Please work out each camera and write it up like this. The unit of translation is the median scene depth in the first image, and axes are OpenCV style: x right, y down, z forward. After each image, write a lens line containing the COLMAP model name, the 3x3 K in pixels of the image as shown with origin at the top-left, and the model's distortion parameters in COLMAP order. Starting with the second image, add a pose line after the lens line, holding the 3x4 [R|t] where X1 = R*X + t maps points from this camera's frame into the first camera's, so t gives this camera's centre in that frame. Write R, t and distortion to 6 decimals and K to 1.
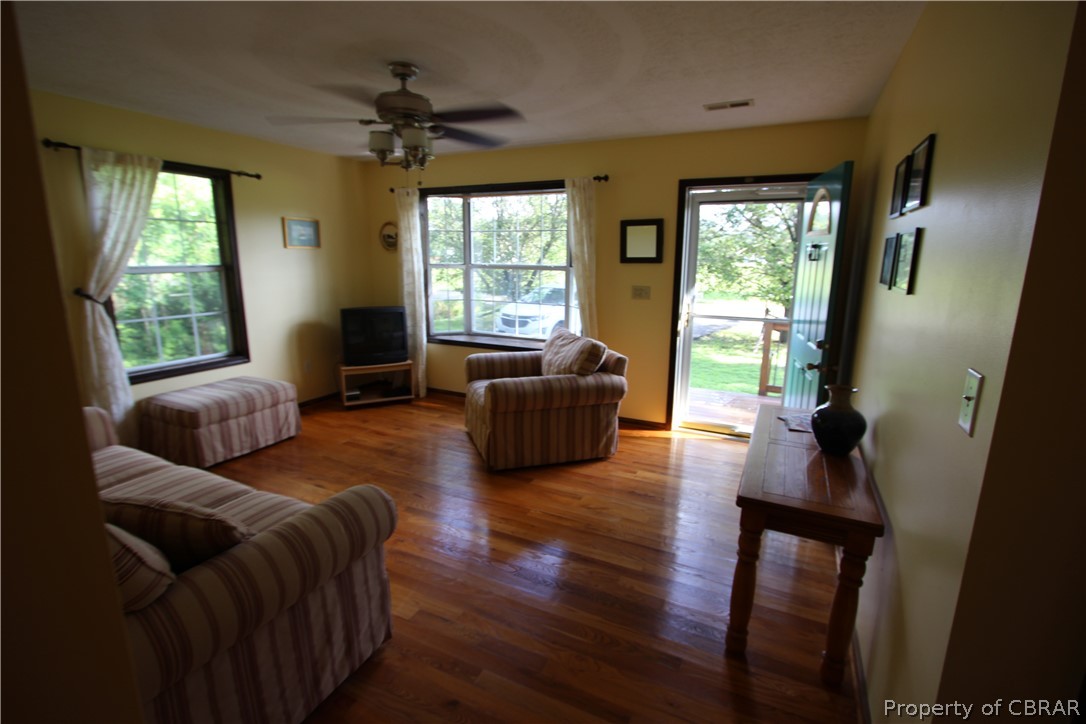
lens RADIAL K [[501.1, 0, 546.5], [0, 501.1, 358.9], [0, 0, 1]] dist [-0.018842, 0.002100]
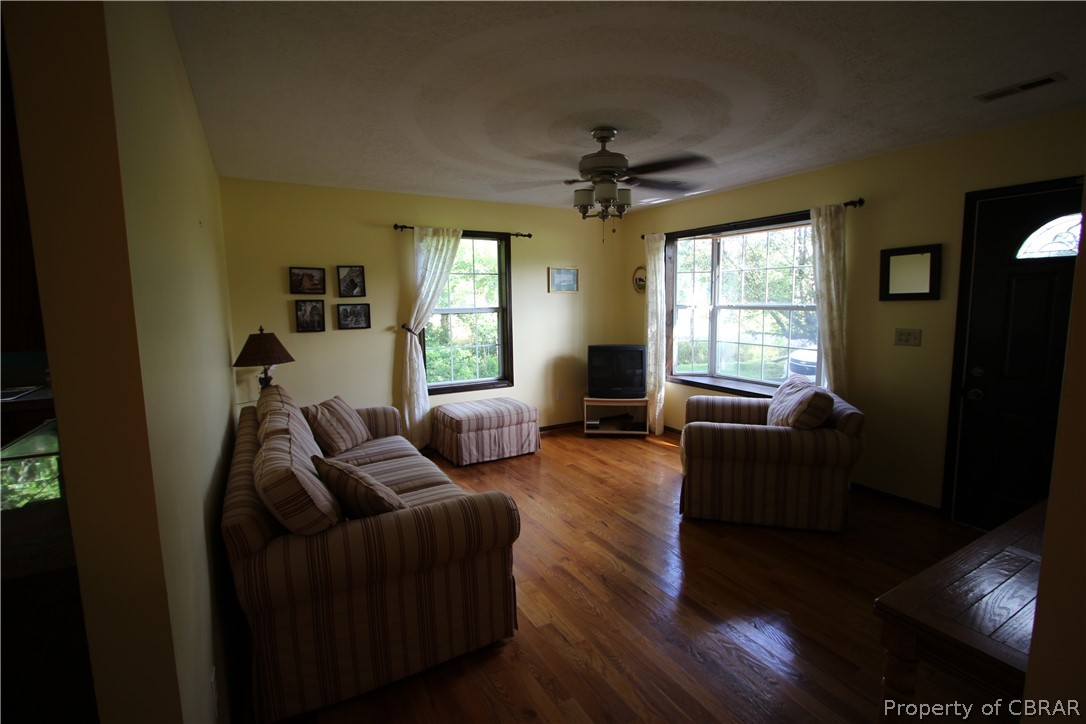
lens RADIAL K [[501.1, 0, 546.5], [0, 501.1, 358.9], [0, 0, 1]] dist [-0.018842, 0.002100]
pose [[0.827957, 0.045836, -0.558915, 0.161995], [-0.091856, 0.994278, -0.054532, -0.000924], [0.553218, 0.096490, 0.827430, 0.028786]]
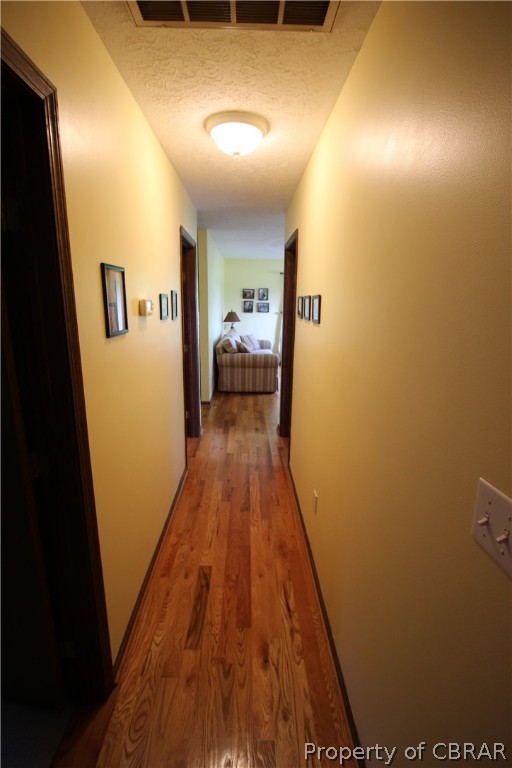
lens RADIAL K [[354.4, 0, 256.0], [0, 354.4, 384.0], [0, 0, 1]] dist [-0.018842, 0.002100]
pose [[0.458528, 0.207382, -0.864144, 1.043656], [-0.194414, 0.972245, 0.130165, 0.057884], [0.867153, 0.108318, 0.486120, -0.300846]]
